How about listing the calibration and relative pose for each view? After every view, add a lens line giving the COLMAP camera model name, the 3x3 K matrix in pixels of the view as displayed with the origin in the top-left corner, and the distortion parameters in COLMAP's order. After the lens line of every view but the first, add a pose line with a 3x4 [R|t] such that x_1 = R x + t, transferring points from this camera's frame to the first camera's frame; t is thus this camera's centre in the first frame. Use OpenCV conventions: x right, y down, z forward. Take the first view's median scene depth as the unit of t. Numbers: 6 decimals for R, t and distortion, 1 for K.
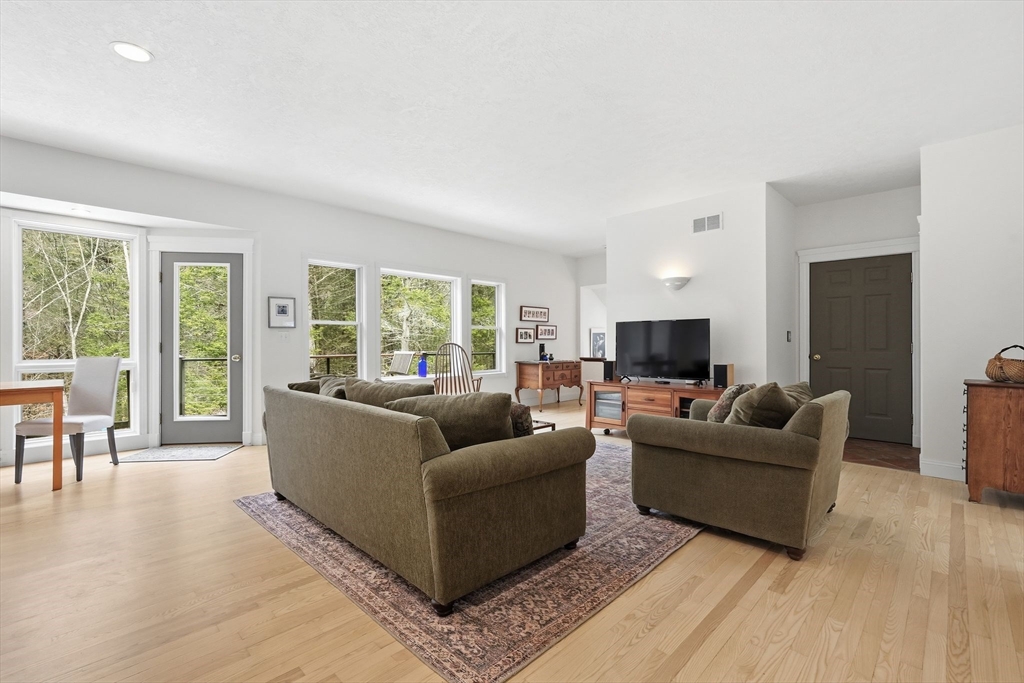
lens RADIAL K [[449.7, 0, 510.1], [0, 449.7, 342.0], [0, 0, 1]] dist [-0.008042, 0.000074]
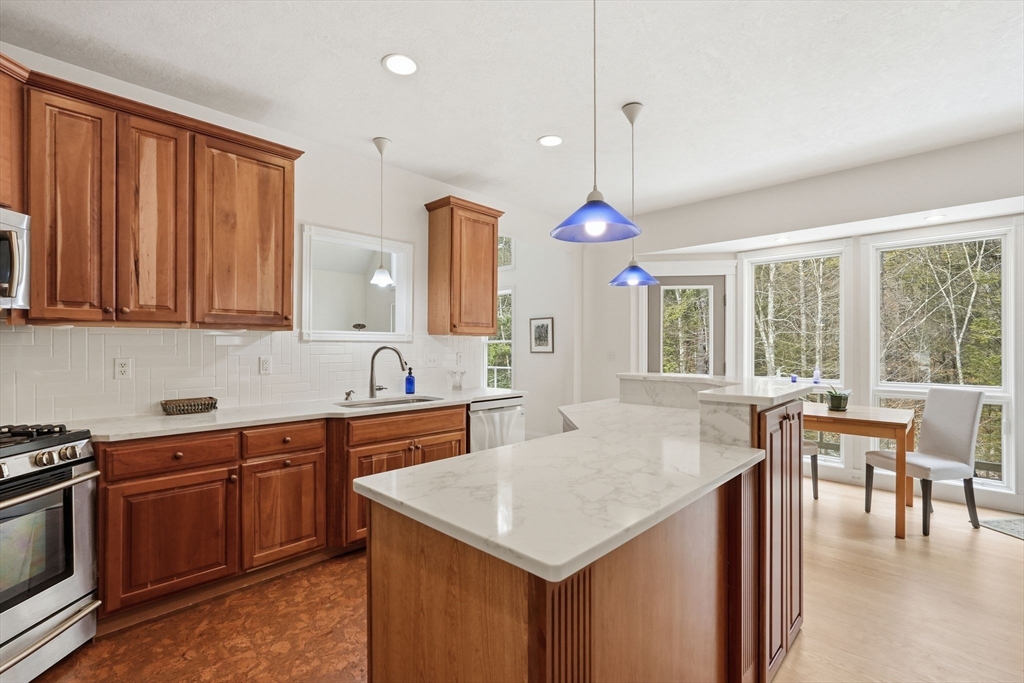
lens RADIAL K [[453.2, 0, 510.8], [0, 453.2, 345.9], [0, 0, 1]] dist [-0.002595, 0.000410]
pose [[0.011541, -0.000580, -0.999933, -0.081391], [0.000502, 1.000000, -0.000574, -0.036920], [0.999933, -0.000495, 0.011542, 0.144557]]
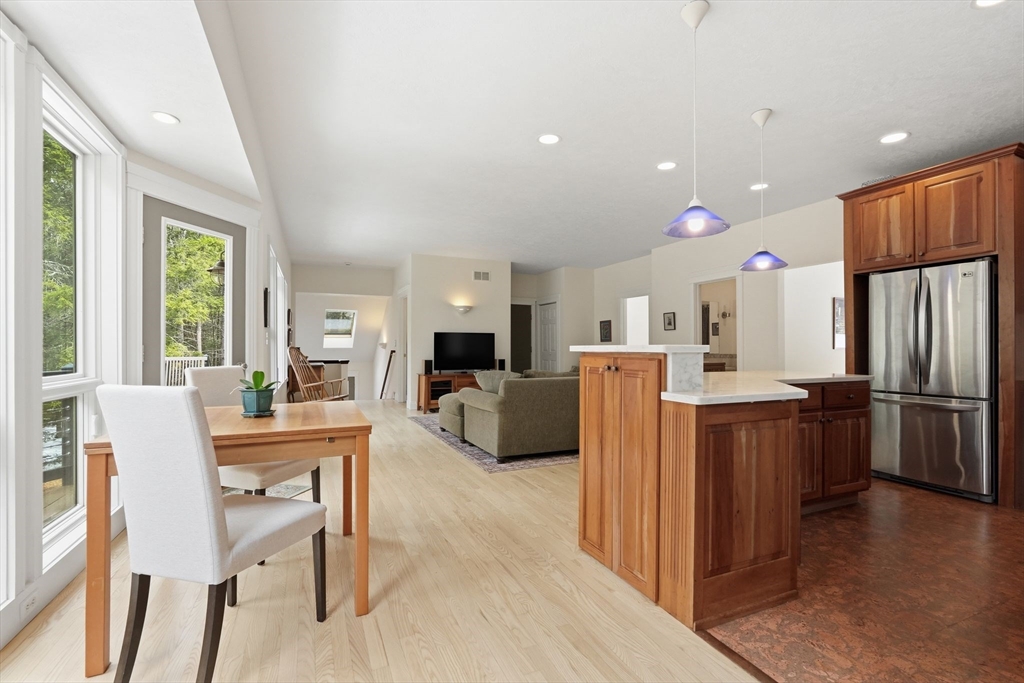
lens RADIAL K [[449.7, 0, 510.1], [0, 449.7, 342.0], [0, 0, 1]] dist [-0.008042, 0.000074]
pose [[0.356753, 0.012037, 0.934121, -1.120571], [-0.006996, 0.999923, -0.010213, -0.000959], [-0.934172, -0.002892, 0.356810, 0.311879]]
